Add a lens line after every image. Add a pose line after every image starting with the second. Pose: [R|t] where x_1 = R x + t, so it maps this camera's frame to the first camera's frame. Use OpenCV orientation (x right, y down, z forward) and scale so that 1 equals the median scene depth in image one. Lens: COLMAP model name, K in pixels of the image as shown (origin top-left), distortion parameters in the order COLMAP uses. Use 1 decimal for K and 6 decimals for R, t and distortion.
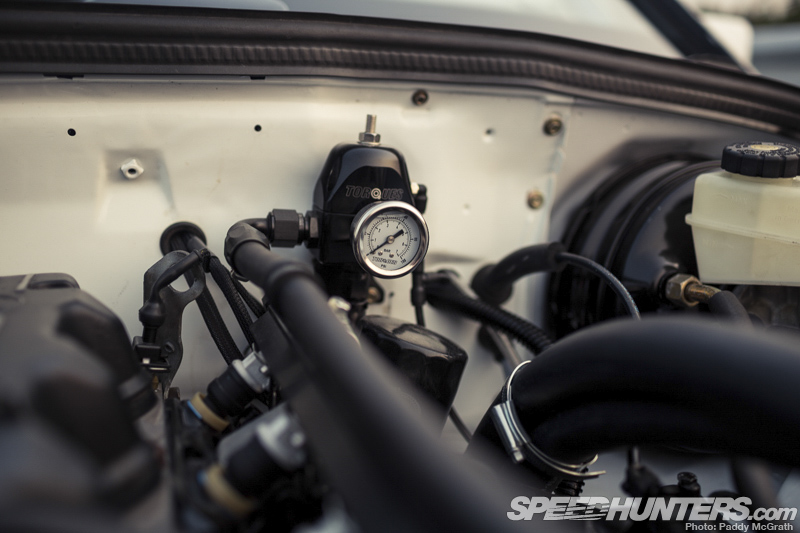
lens RADIAL K [[792.6, 0, 400.0], [0, 792.6, 266.5], [0, 0, 1]] dist [-0.119432, 0.174520]
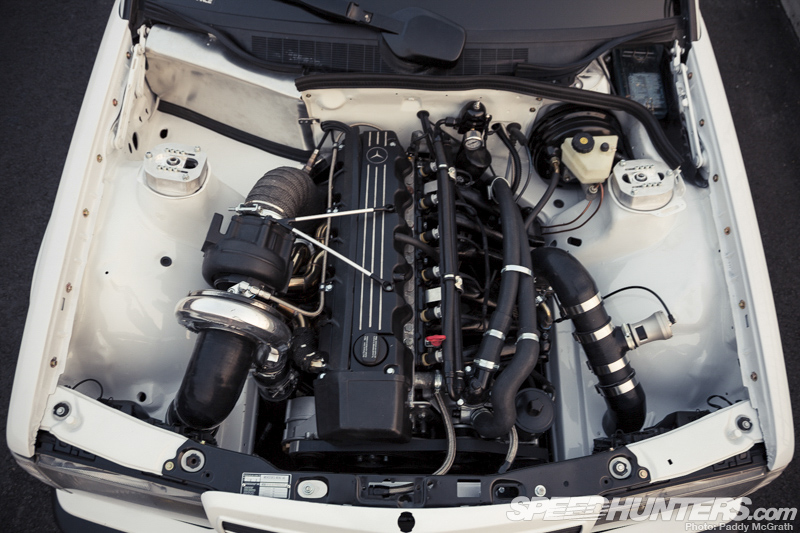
lens RADIAL K [[583.4, 0, 410.1], [0, 583.4, 266.6], [0, 0, 1]] dist [-0.129974, 0.092369]
pose [[0.950644, 0.280142, -0.133403, 0.225339], [-0.088071, 0.655875, 0.749715, -1.610217], [0.297522, -0.700963, 0.648176, -1.271223]]
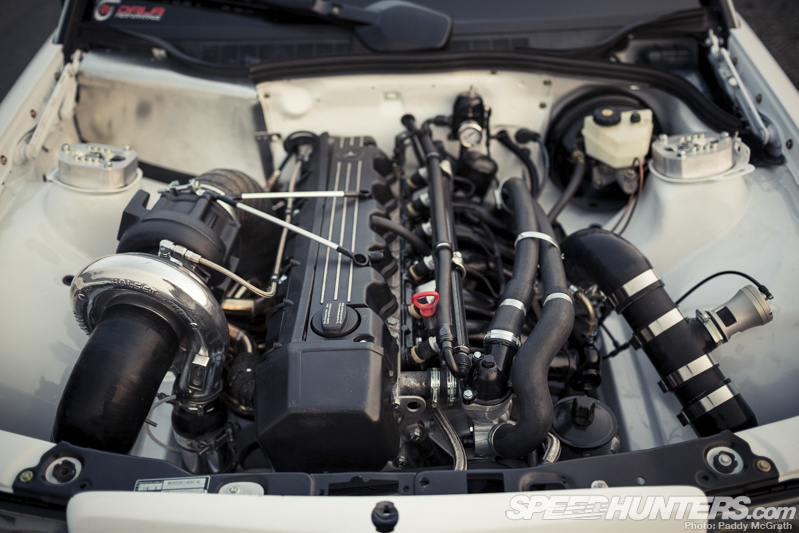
lens RADIAL K [[791.6, 0, 399.5], [0, 791.6, 266.5], [0, 0, 1]] dist [-0.119432, 0.174520]
pose [[0.951951, 0.149547, -0.267256, 0.579575], [-0.025217, 0.907981, 0.418252, -0.787093], [0.305211, -0.391416, 0.868124, -1.832535]]
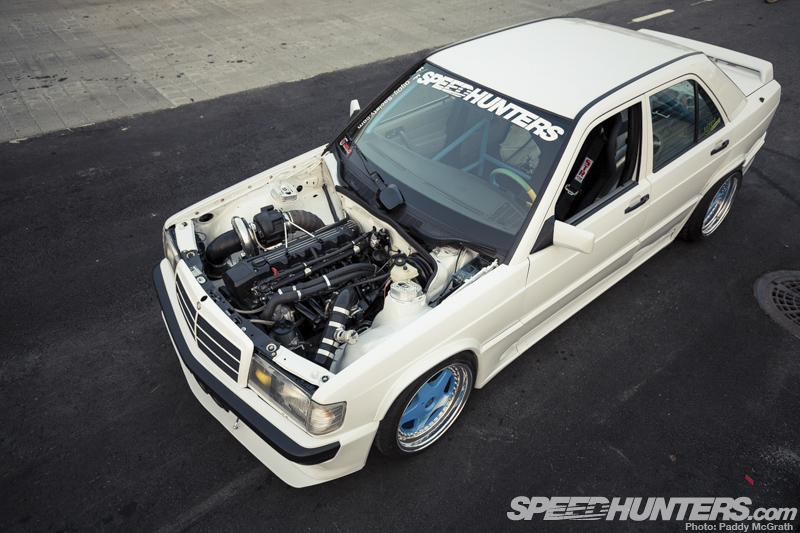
lens RADIAL K [[583.4, 0, 410.1], [0, 583.4, 266.6], [0, 0, 1]] dist [-0.129974, 0.092369]
pose [[0.402806, 0.589929, -0.699808, 4.120352], [-0.227957, 0.805146, 0.547517, -3.001462], [0.886444, -0.061017, 0.458796, -1.354695]]
